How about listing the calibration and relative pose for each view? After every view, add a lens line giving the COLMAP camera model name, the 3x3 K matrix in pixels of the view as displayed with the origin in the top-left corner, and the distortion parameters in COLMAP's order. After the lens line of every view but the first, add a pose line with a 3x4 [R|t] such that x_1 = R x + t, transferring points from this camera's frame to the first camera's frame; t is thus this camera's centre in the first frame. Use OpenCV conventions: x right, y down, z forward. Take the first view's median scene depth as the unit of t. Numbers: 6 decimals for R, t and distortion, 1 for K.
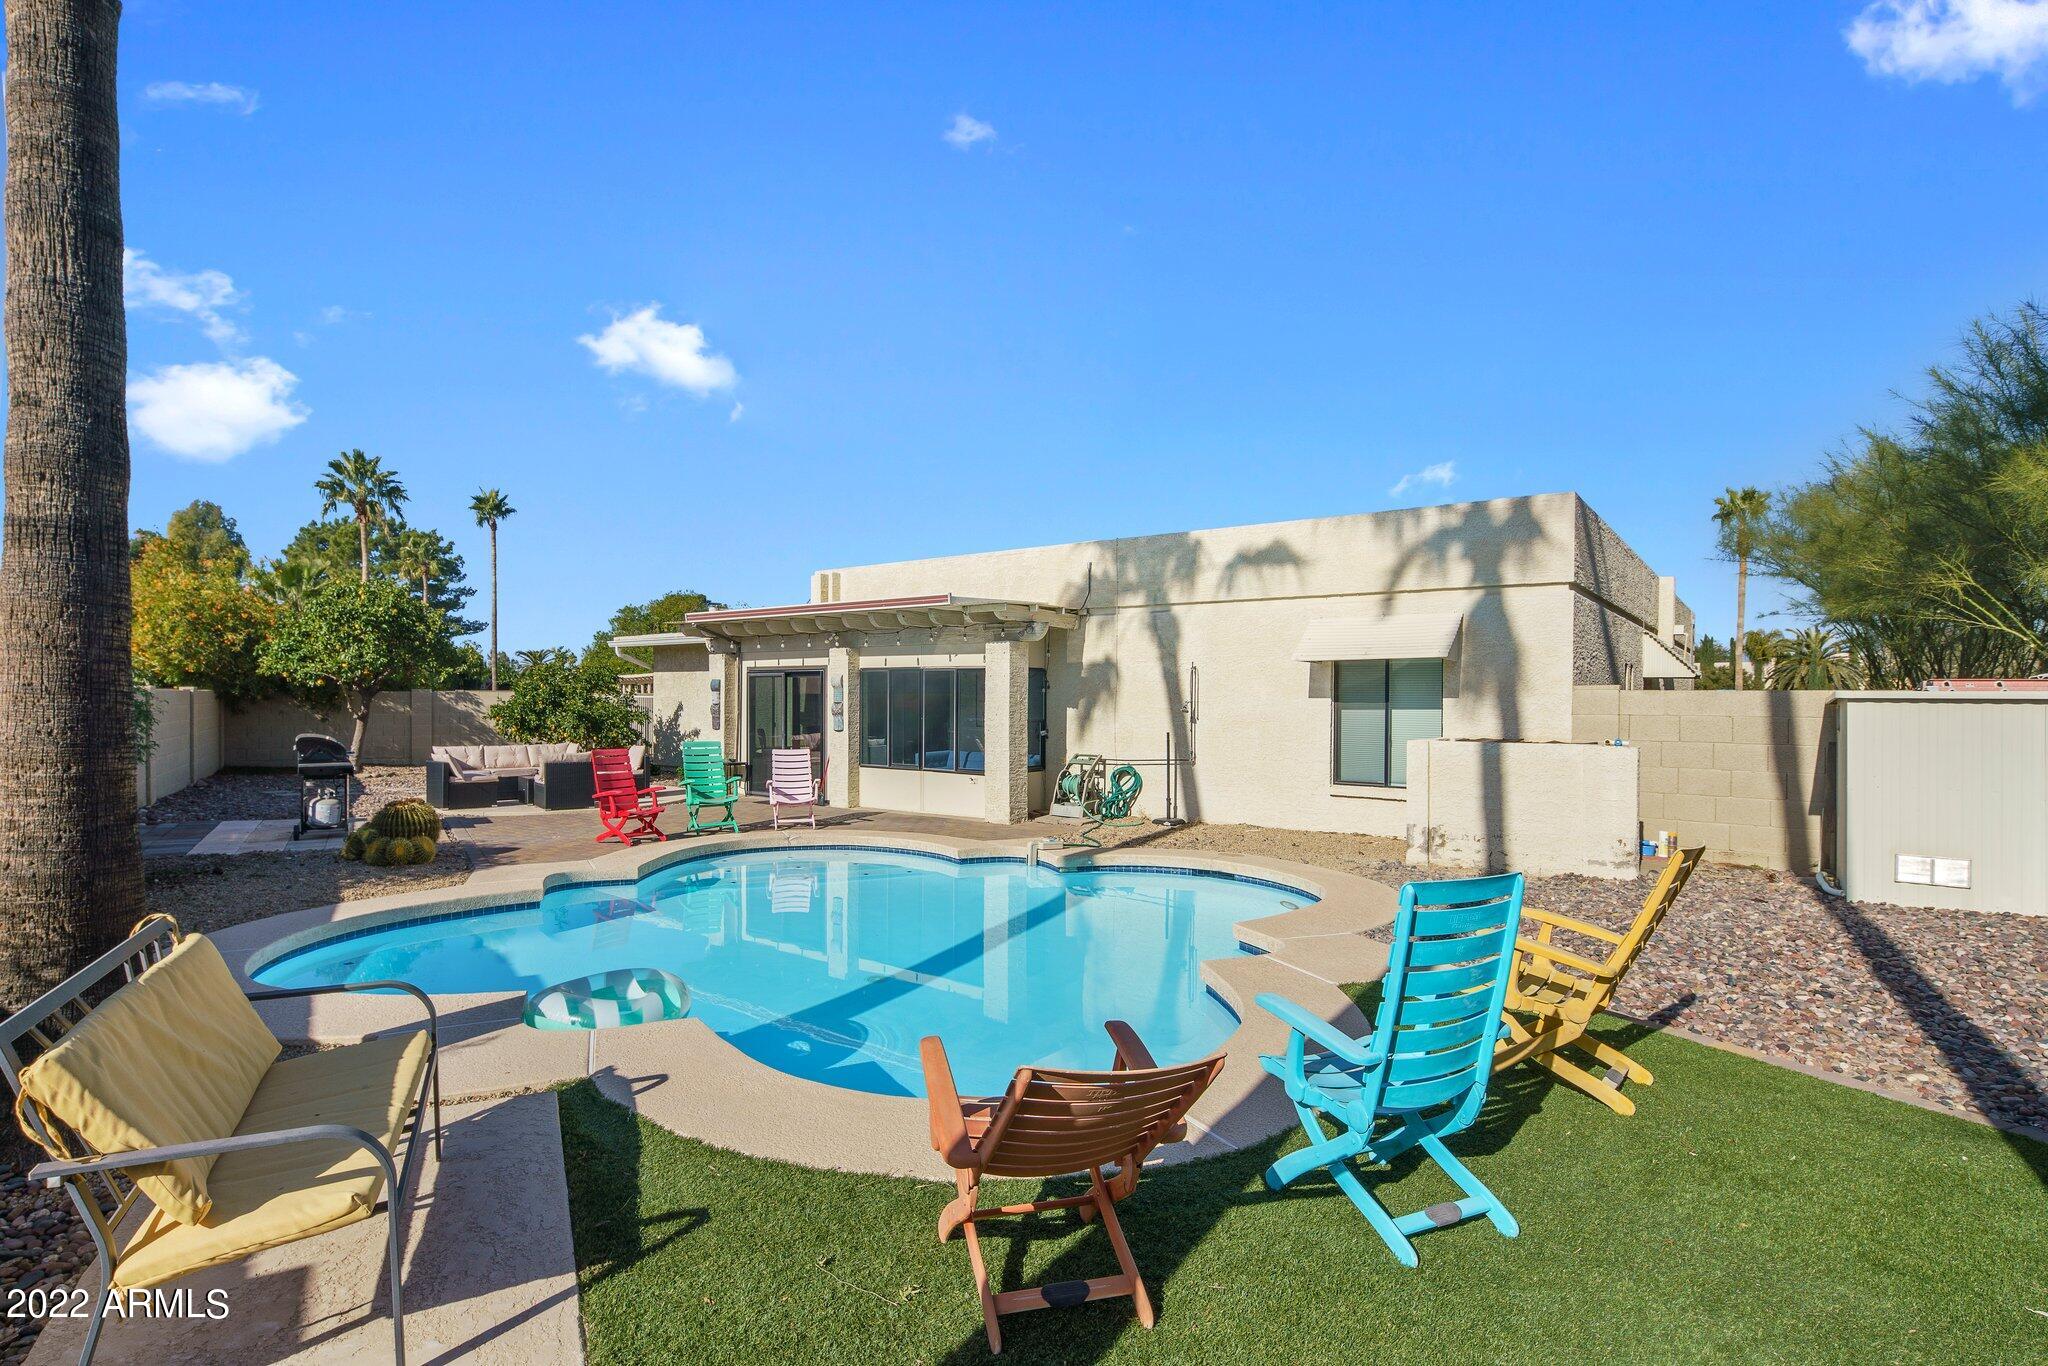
lens RADIAL K [[993.1, 0, 1015.3], [0, 993.1, 712.4], [0, 0, 1]] dist [-0.000725, -0.000882]
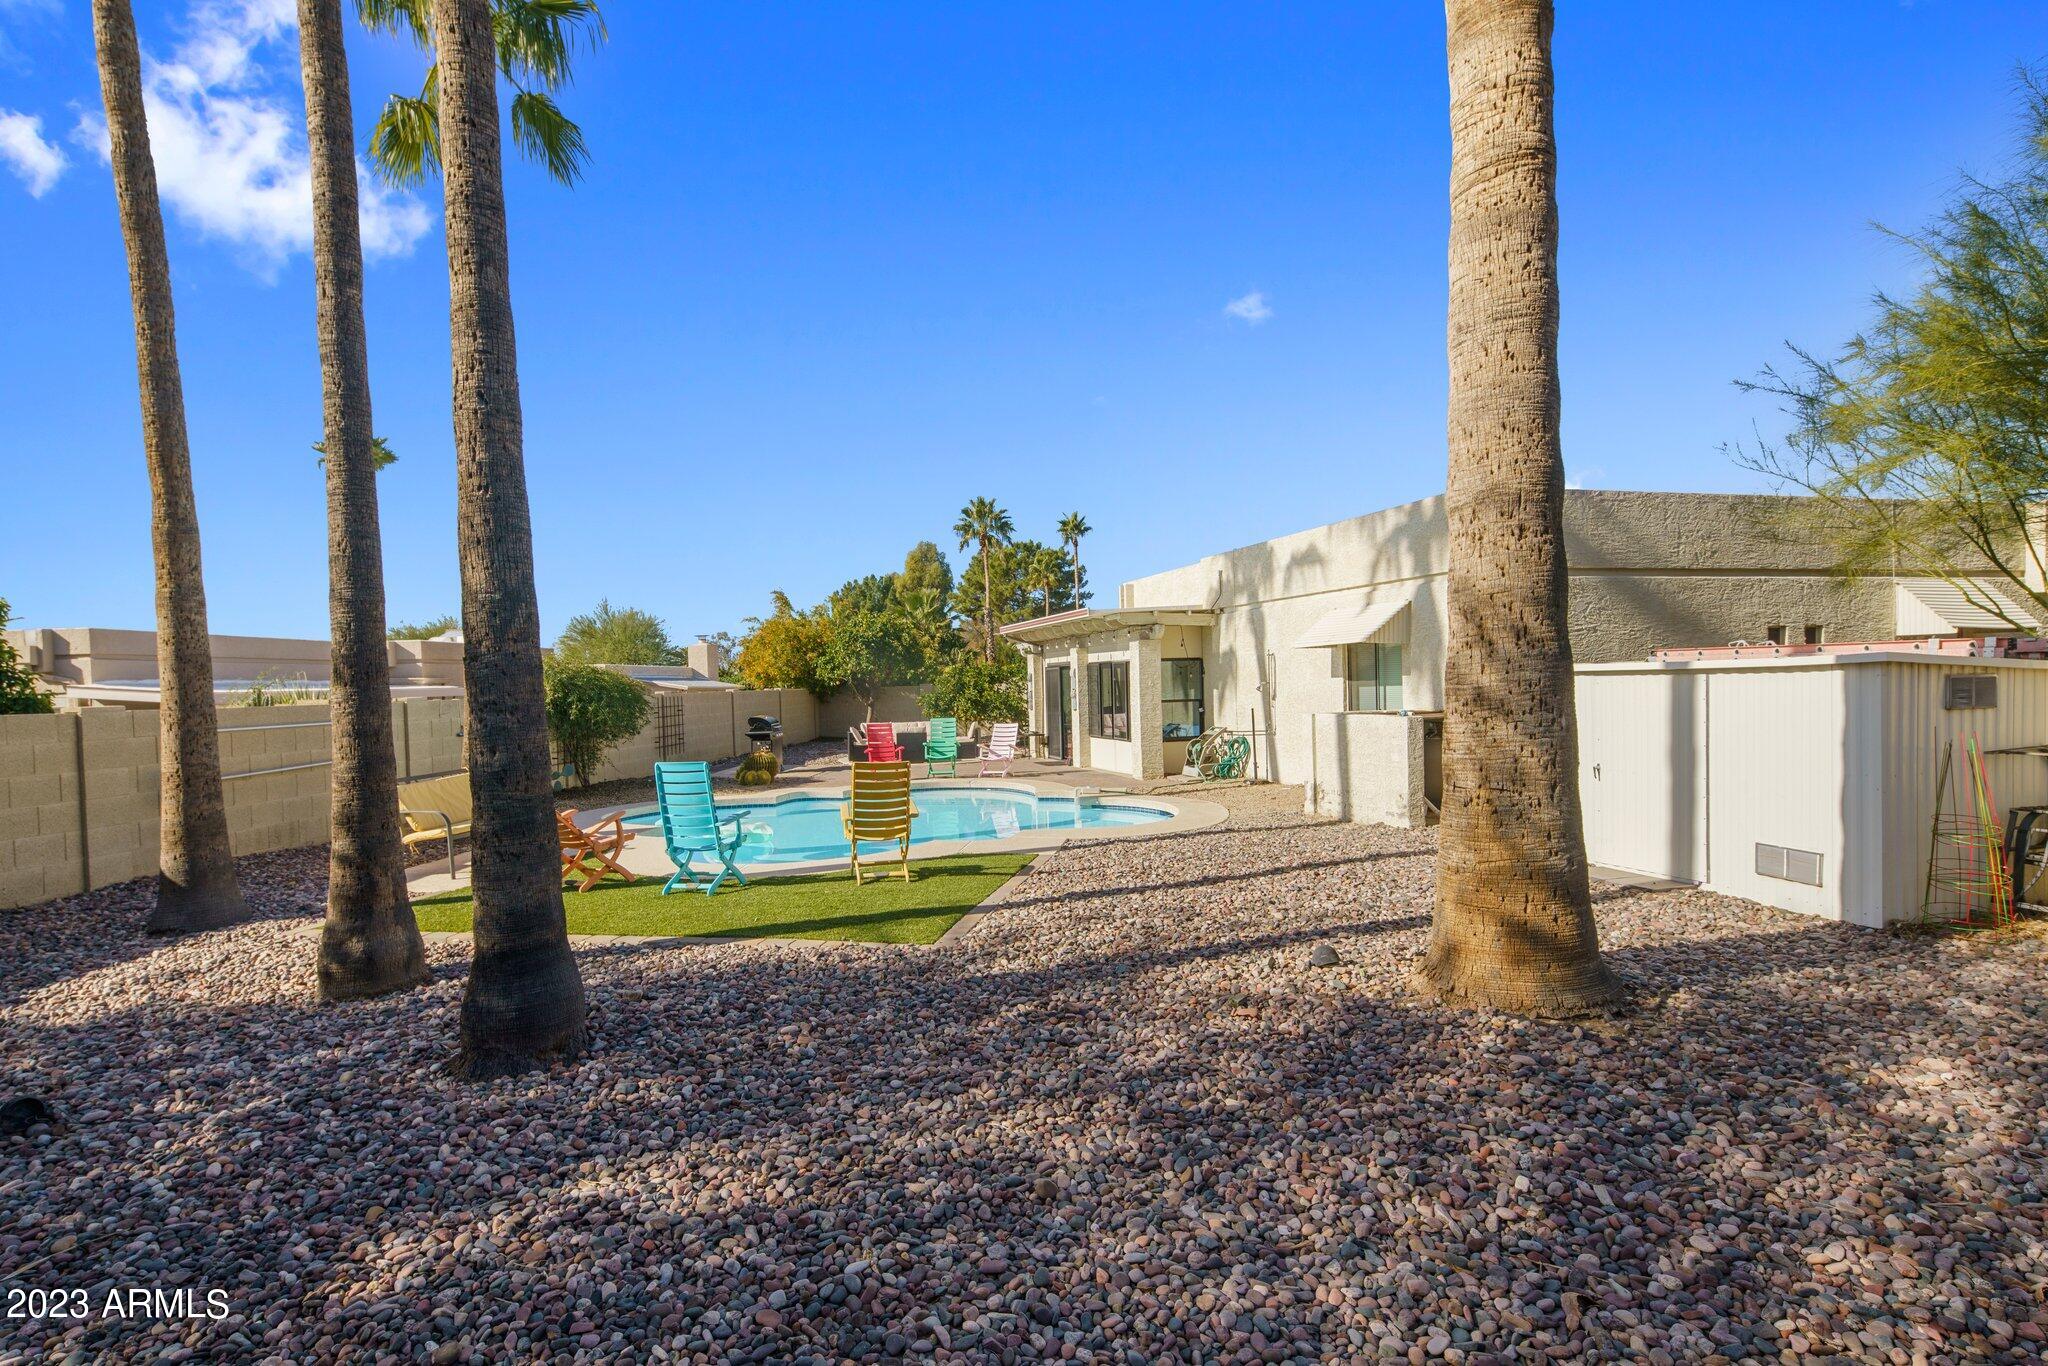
lens RADIAL K [[993.1, 0, 1015.3], [0, 993.1, 712.4], [0, 0, 1]] dist [-0.000725, -0.000882]
pose [[0.811205, -0.010281, -0.584671, 0.537548], [0.022387, 0.999658, 0.013483, 0.001954], [0.584333, -0.024026, 0.811158, -0.133992]]
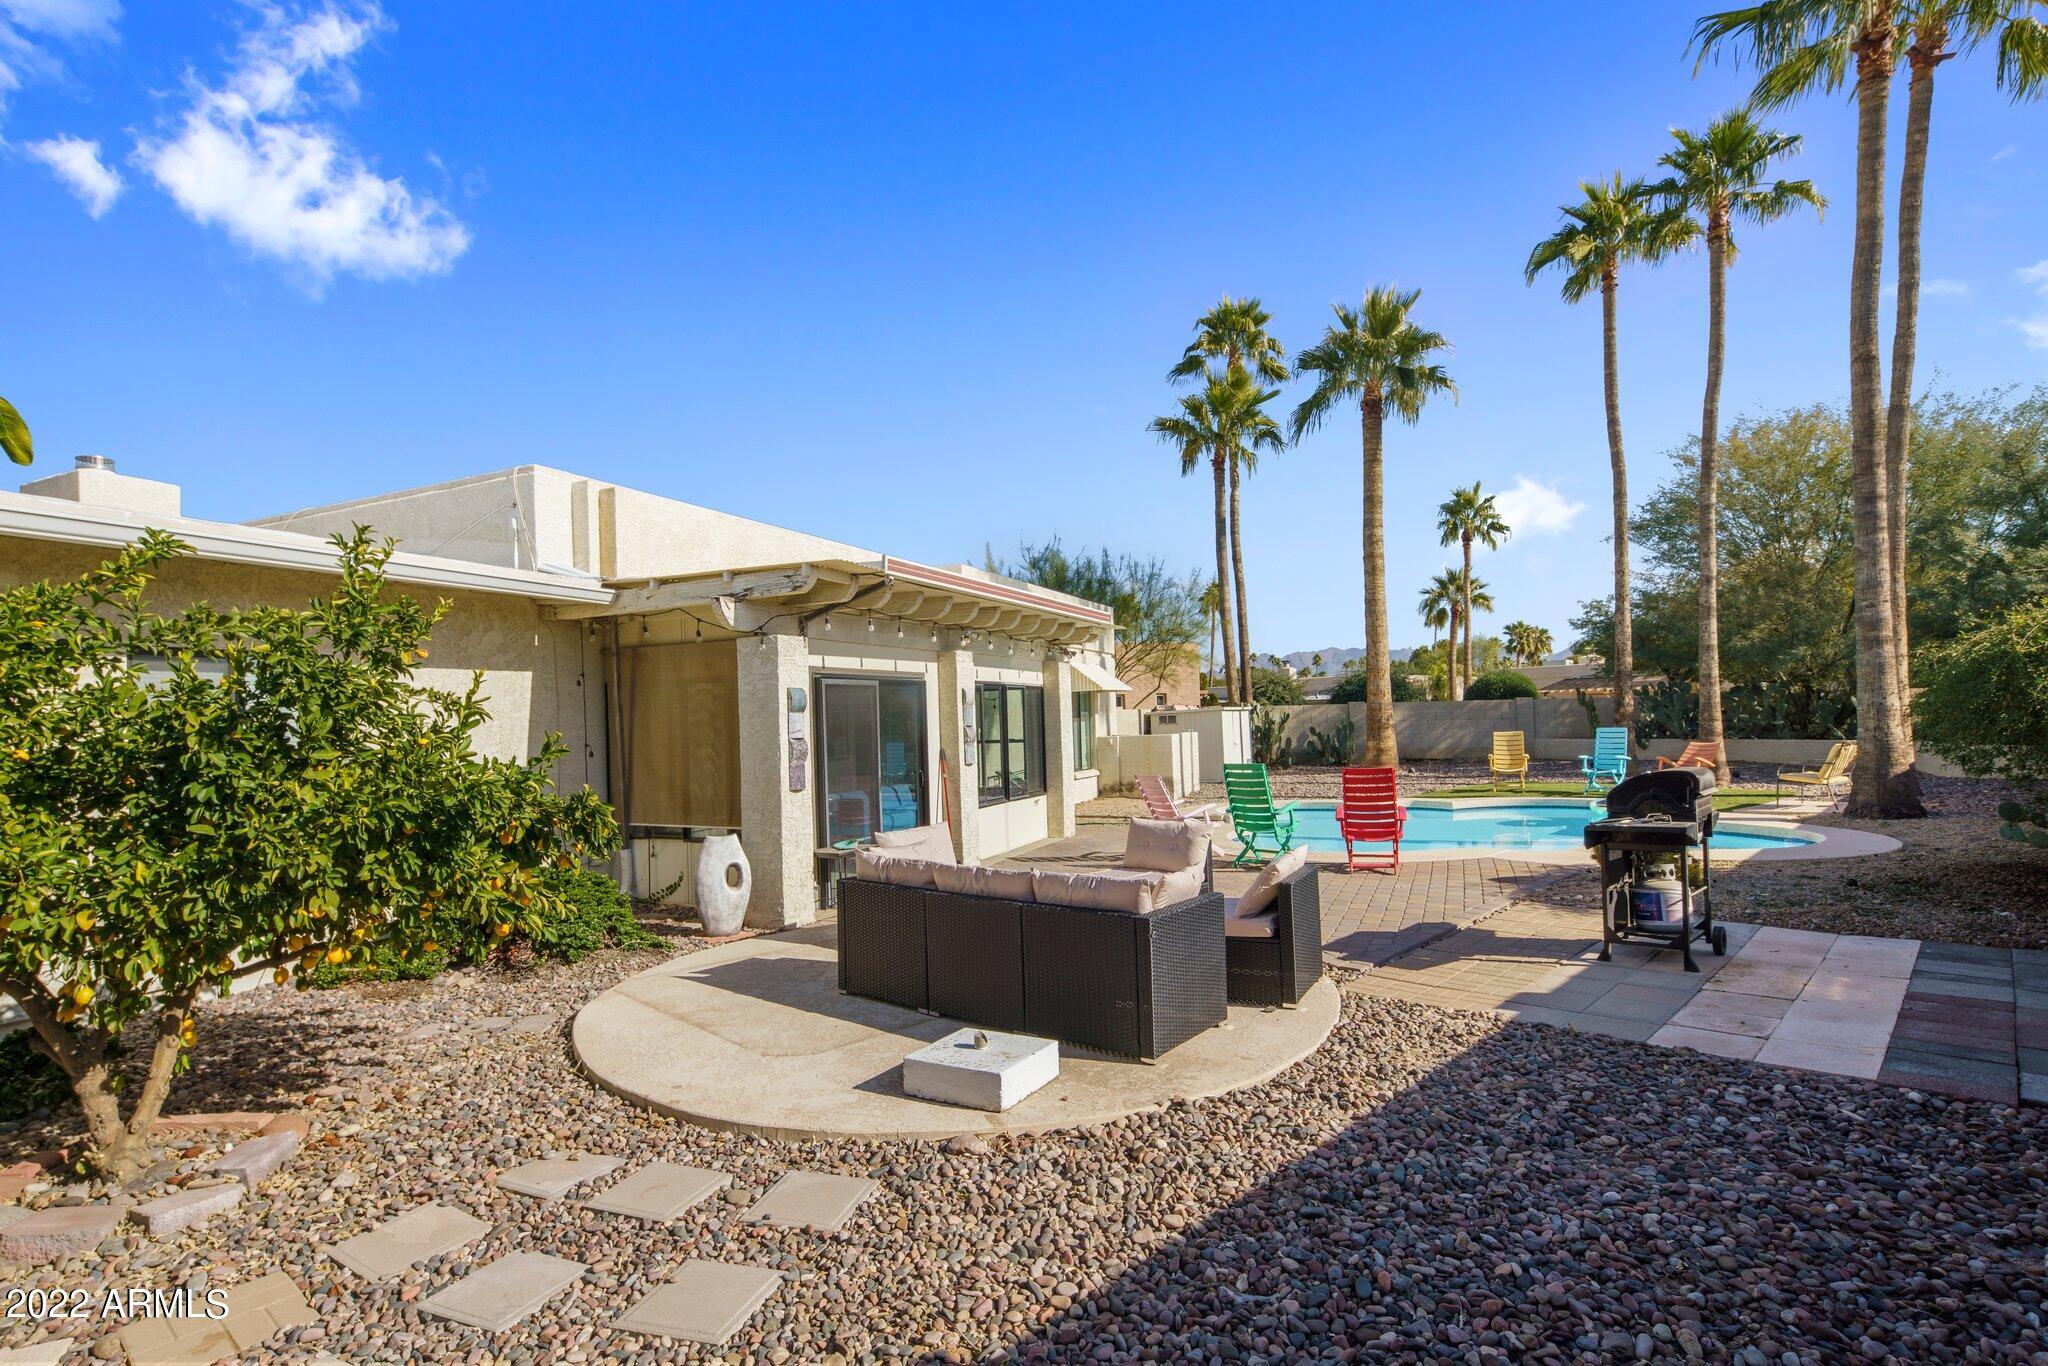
lens RADIAL K [[993.1, 0, 1015.3], [0, 993.1, 712.4], [0, 0, 1]] dist [-0.000725, -0.000882]
pose [[-0.236793, 0.006133, 0.971541, -0.882121], [0.039540, 0.999212, 0.003329, -0.021279], [-0.970755, 0.039204, -0.236849, 1.131587]]
